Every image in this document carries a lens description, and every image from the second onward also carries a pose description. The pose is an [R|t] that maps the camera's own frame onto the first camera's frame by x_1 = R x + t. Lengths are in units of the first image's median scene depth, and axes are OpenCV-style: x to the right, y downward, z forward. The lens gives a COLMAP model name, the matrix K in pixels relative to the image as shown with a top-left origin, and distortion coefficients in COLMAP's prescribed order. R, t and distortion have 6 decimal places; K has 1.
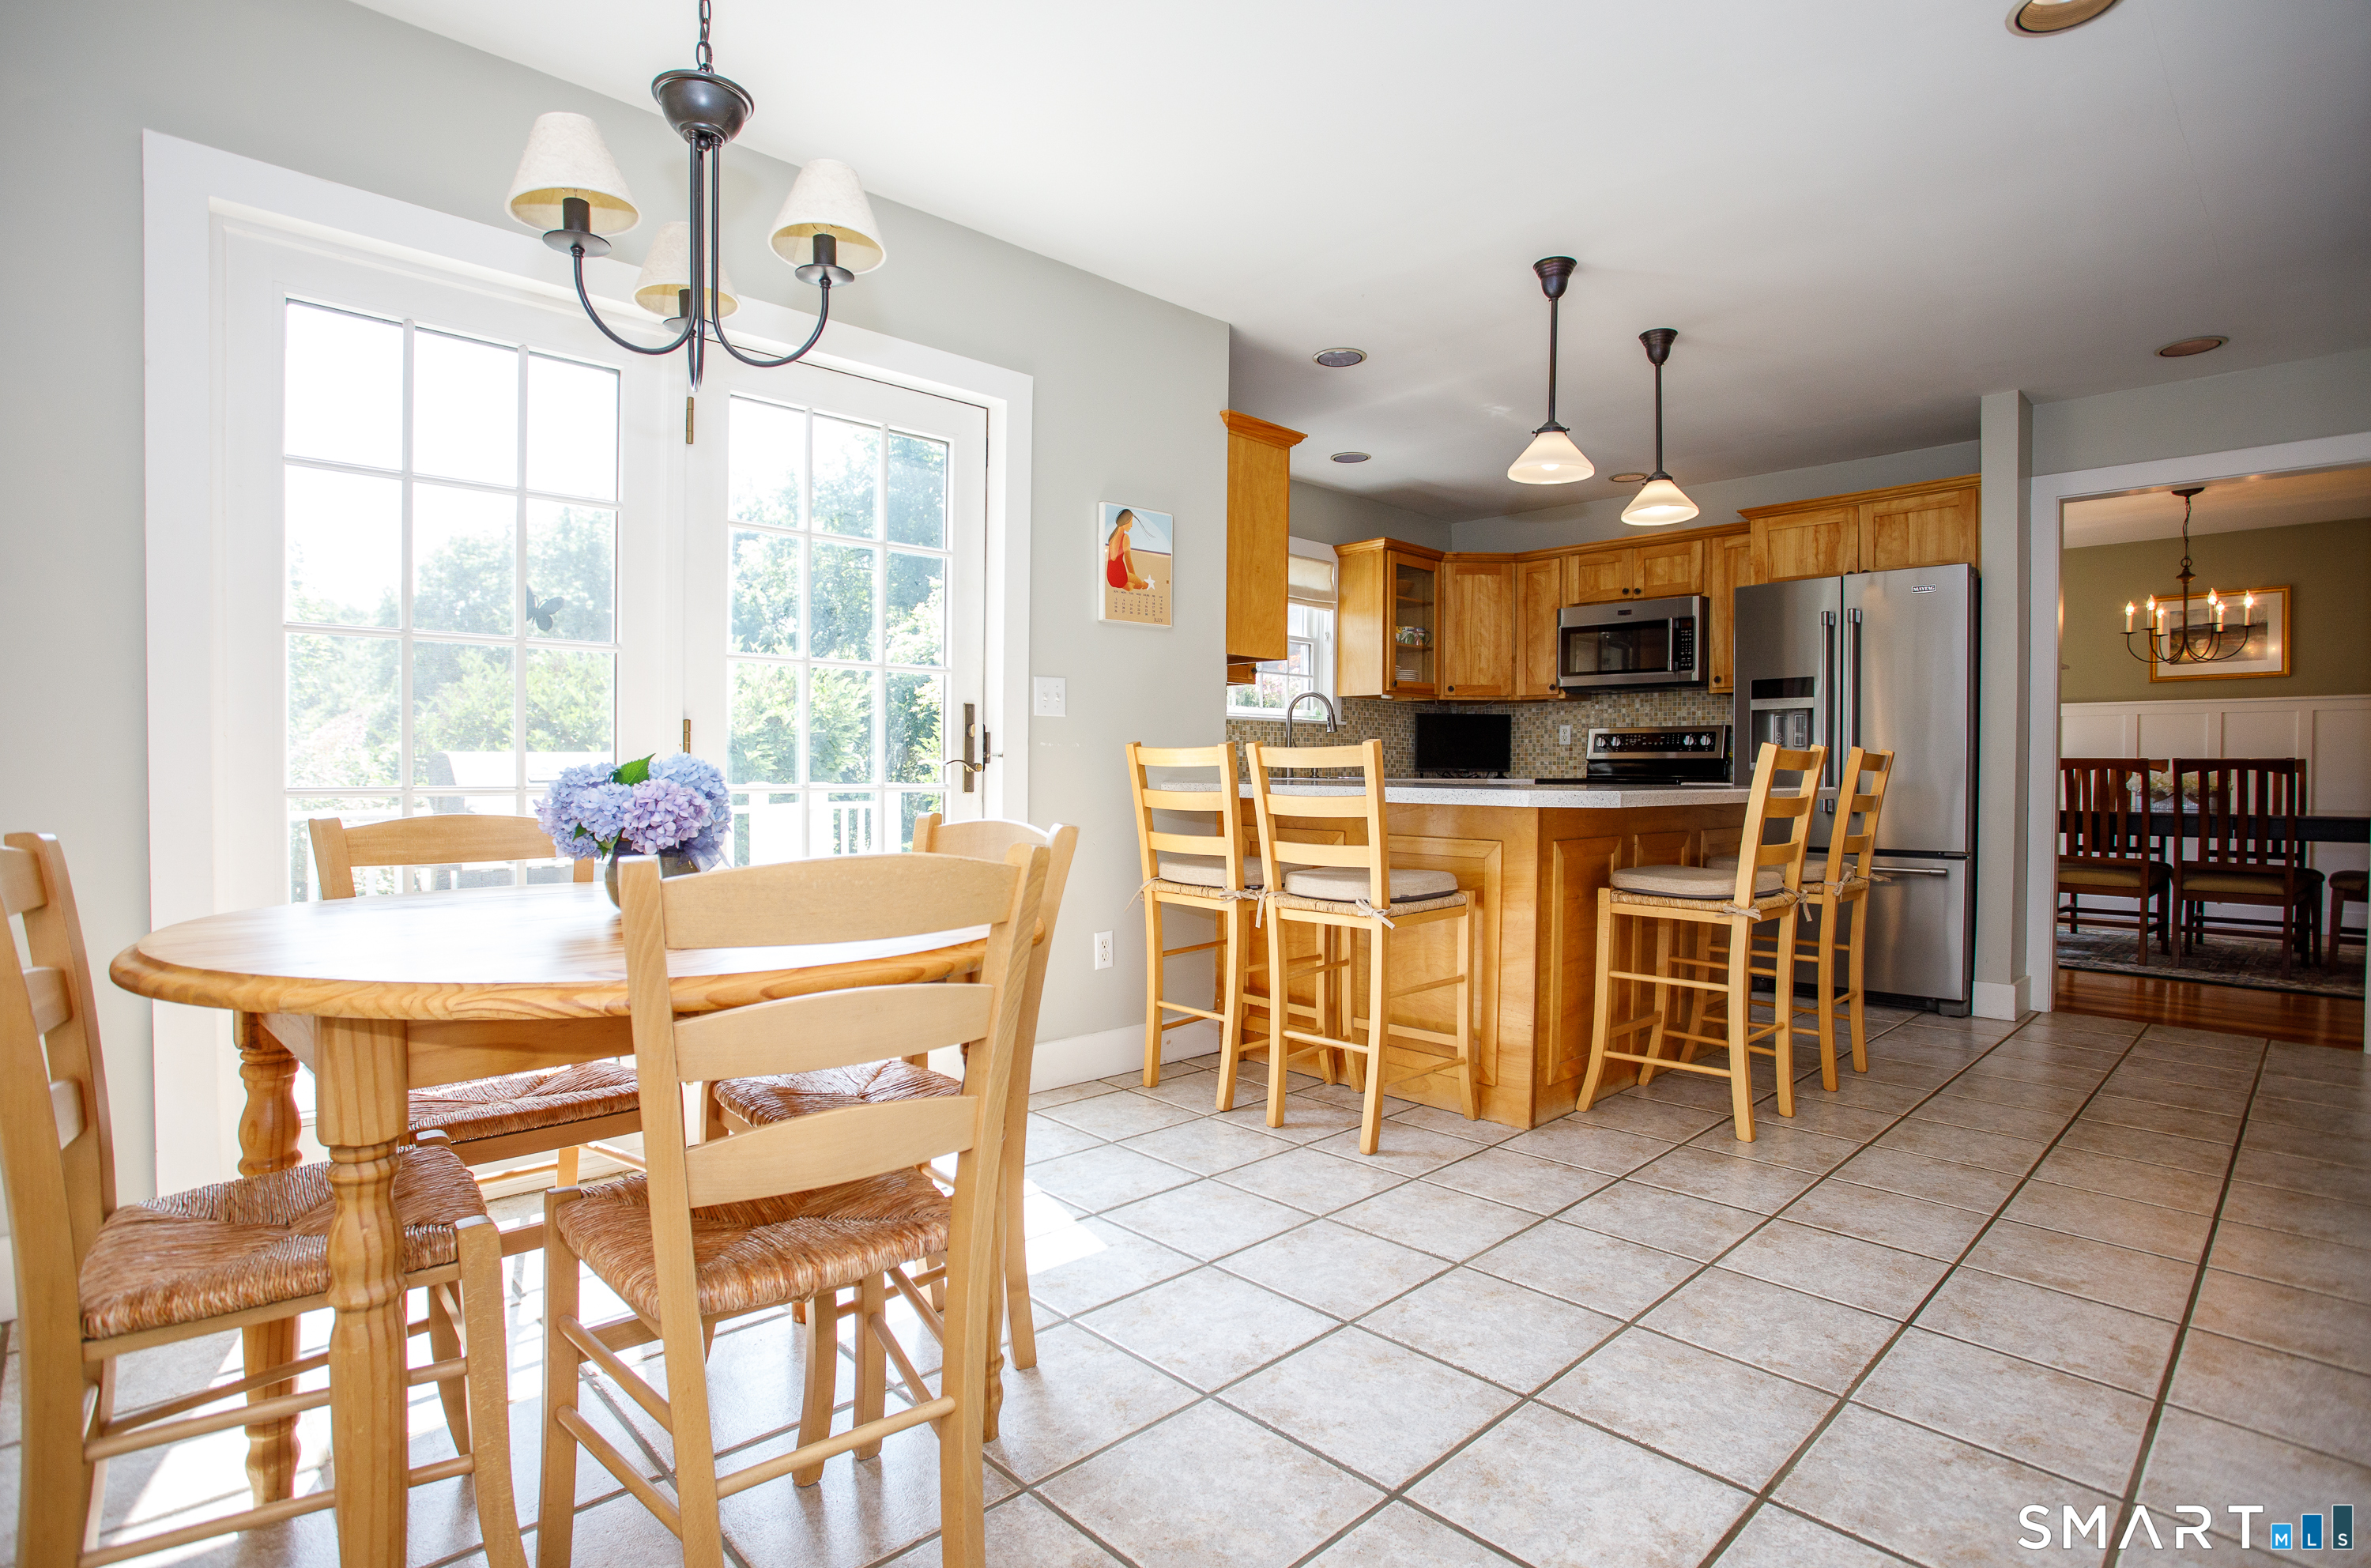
lens RADIAL K [[1183.0, 0, 1185.1], [0, 1183.0, 779.7], [0, 0, 1]] dist [0.005010, 0.001240]
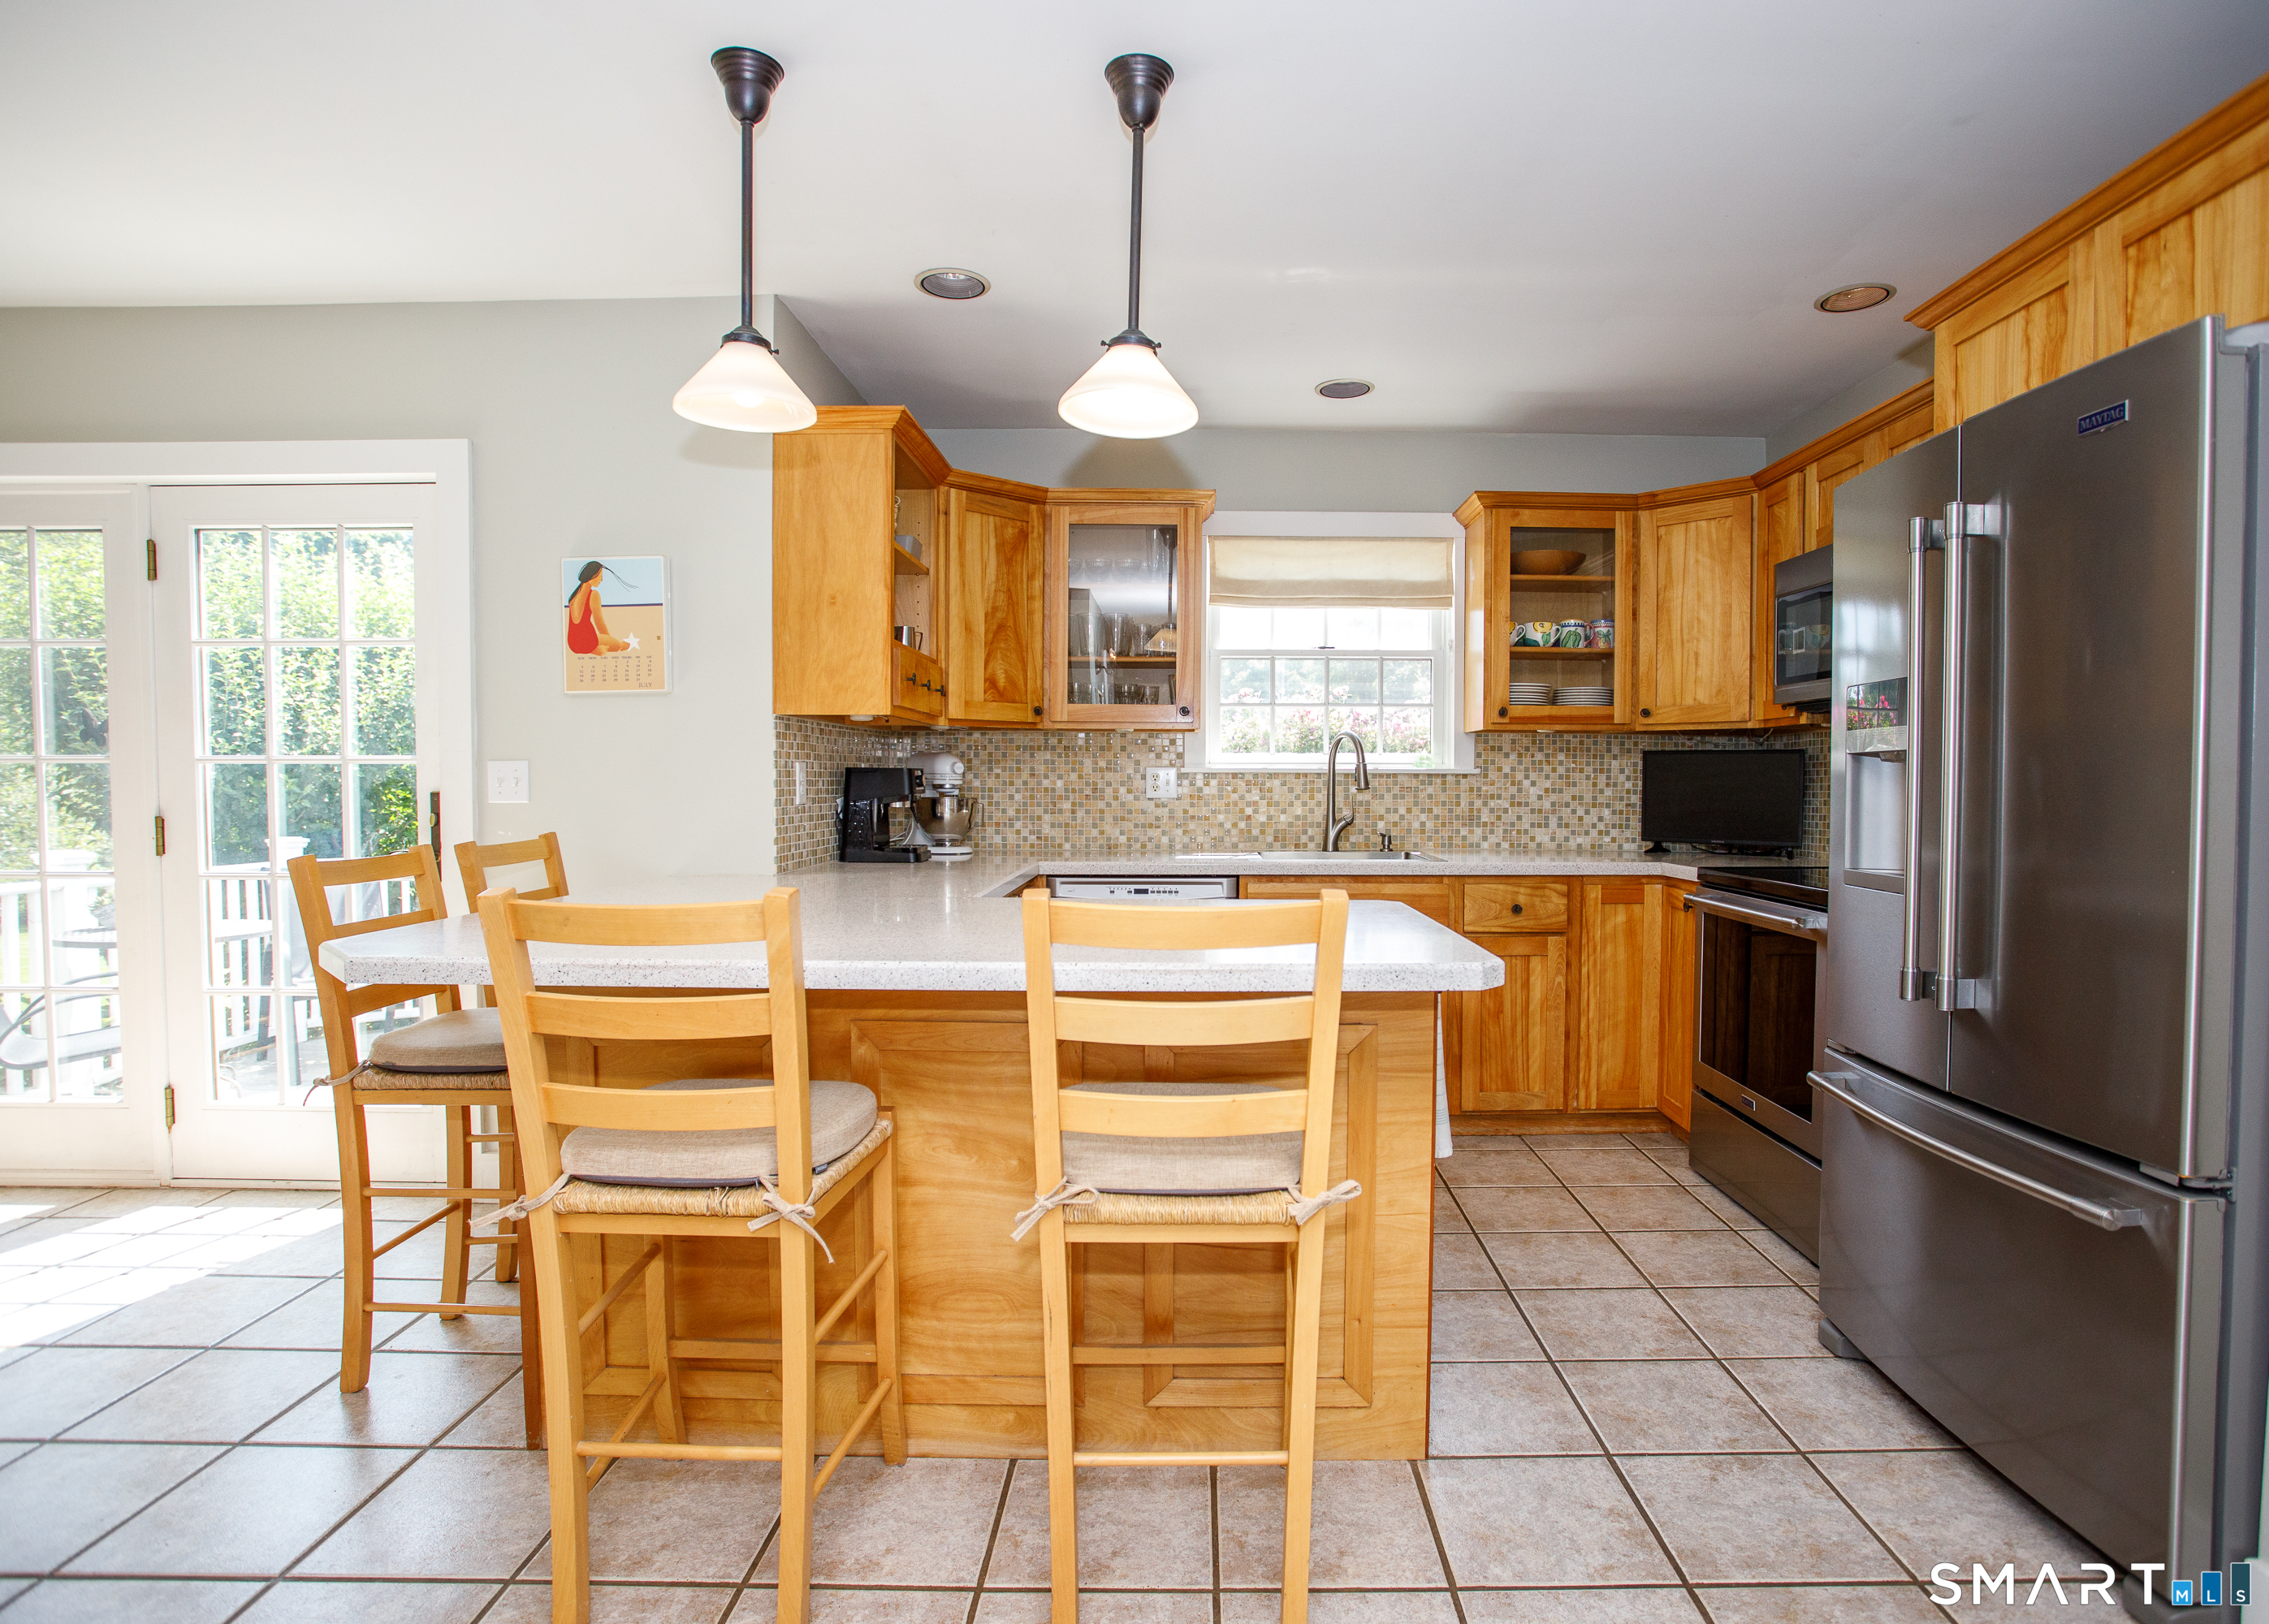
lens RADIAL K [[1142.8, 0, 1136.5], [0, 1142.8, 814.7], [0, 0, 1]] dist [-0.005461, -0.000769]
pose [[0.701561, 0.020218, -0.712323, 0.629300], [-0.005454, 0.999720, 0.023004, -0.049144], [0.712589, -0.012254, 0.701475, 0.530302]]
